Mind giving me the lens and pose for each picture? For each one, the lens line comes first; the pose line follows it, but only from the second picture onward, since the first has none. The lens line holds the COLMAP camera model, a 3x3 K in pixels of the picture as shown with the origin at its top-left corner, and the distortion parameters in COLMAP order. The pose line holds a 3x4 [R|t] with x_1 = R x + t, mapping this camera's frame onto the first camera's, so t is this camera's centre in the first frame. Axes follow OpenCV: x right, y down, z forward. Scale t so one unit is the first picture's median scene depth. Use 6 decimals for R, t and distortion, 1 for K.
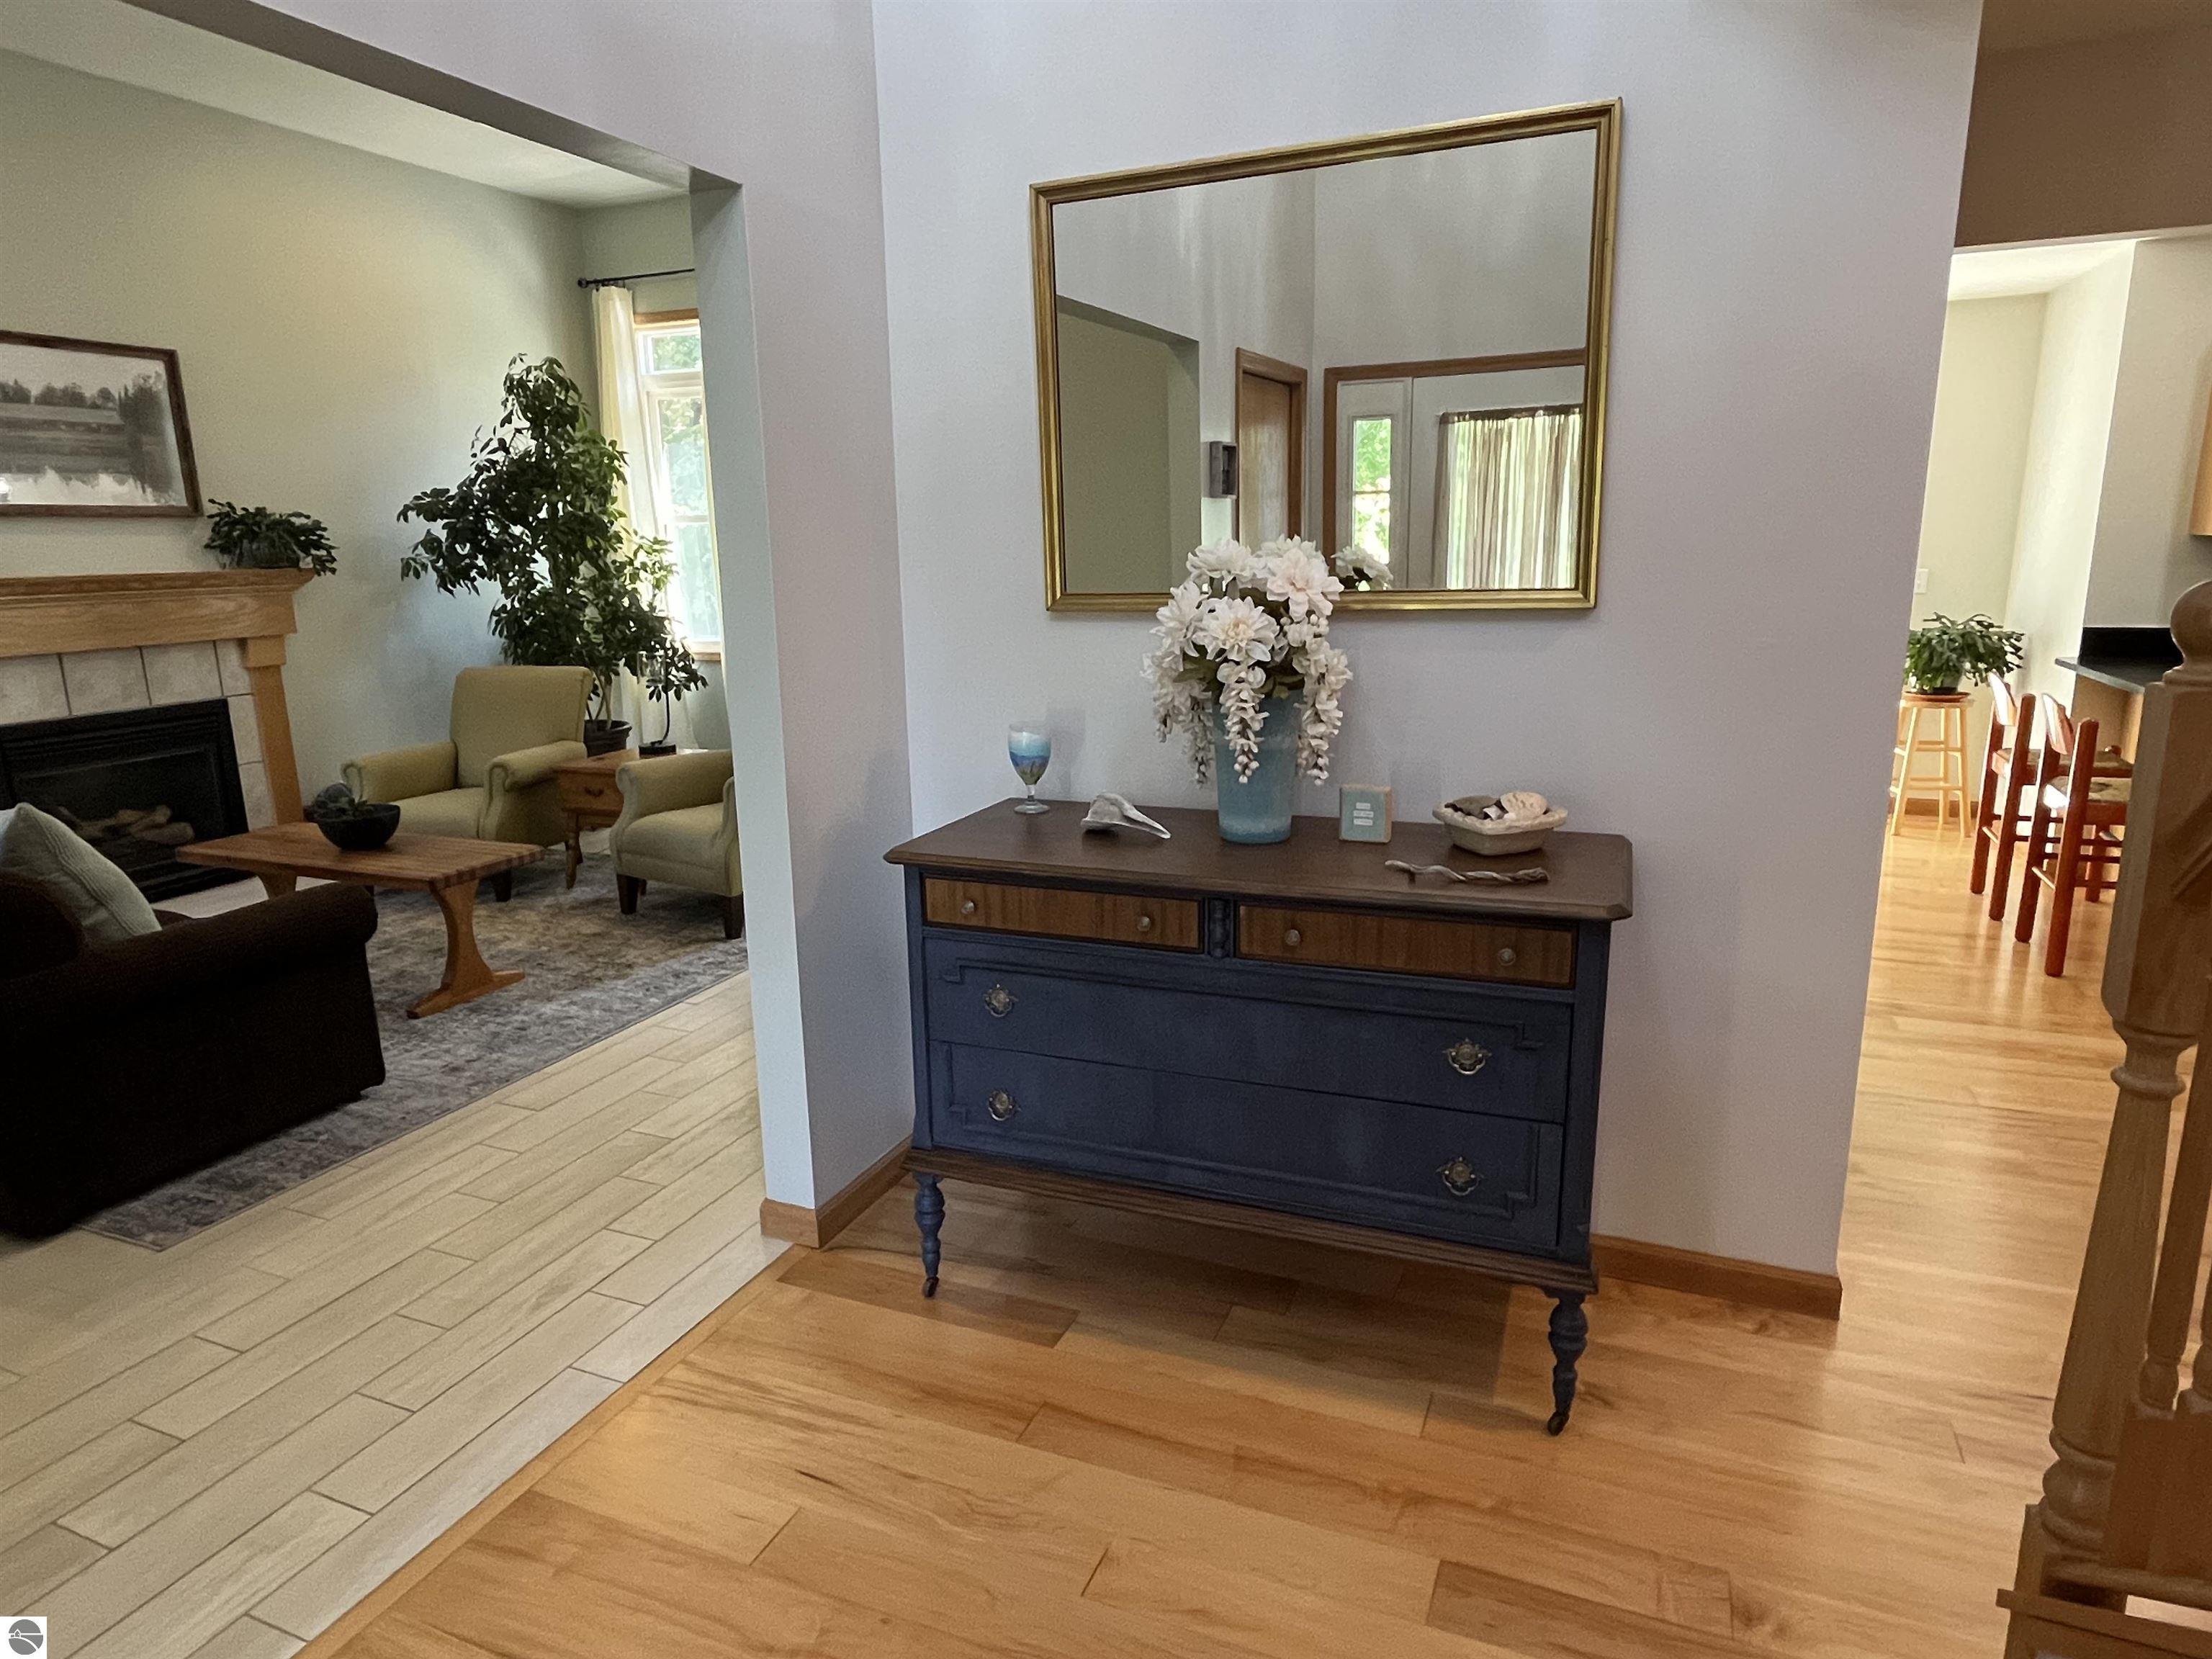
lens RADIAL K [[1317.4, 0, 1100.1], [0, 1317.4, 828.0], [0, 0, 1]] dist [-0.003799, 0.001631]
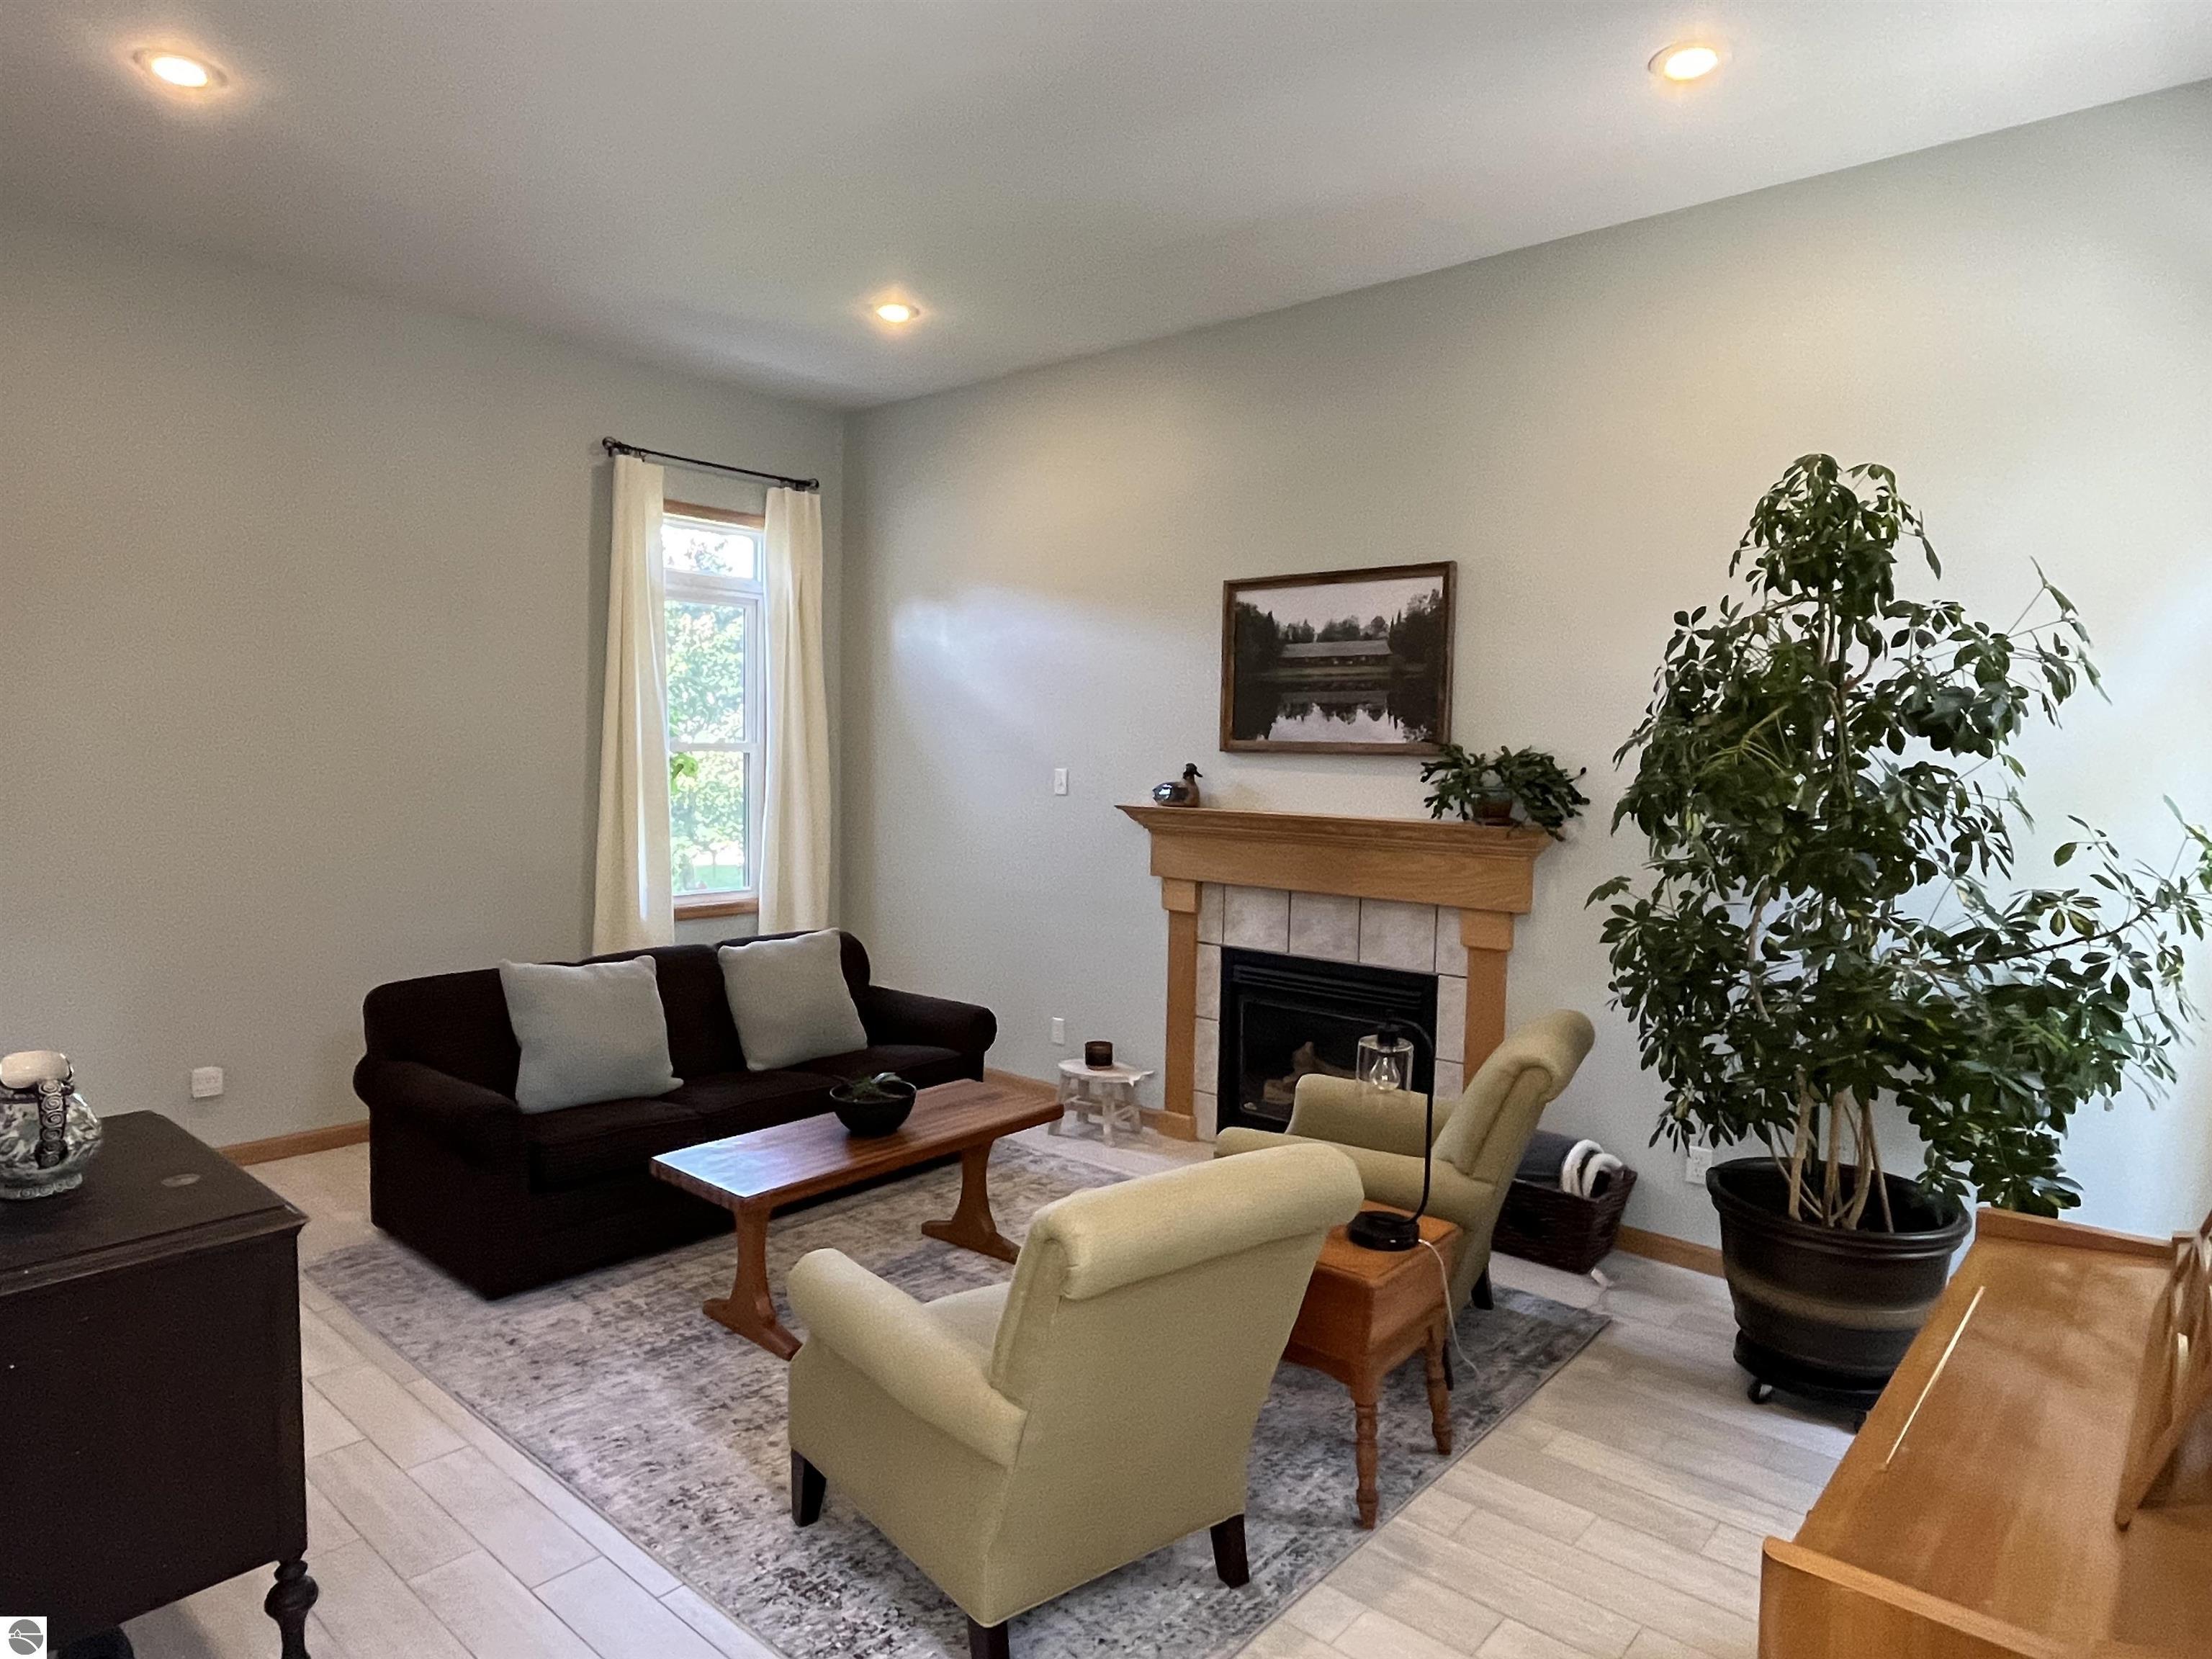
lens RADIAL K [[1317.4, 0, 1092.6], [0, 1317.4, 827.1], [0, 0, 1]] dist [-0.003799, 0.001631]
pose [[-0.323525, 0.078492, -0.942958, 0.162080], [-0.212497, 0.965071, 0.153240, -0.271922], [0.922050, 0.249953, -0.295545, 1.046825]]
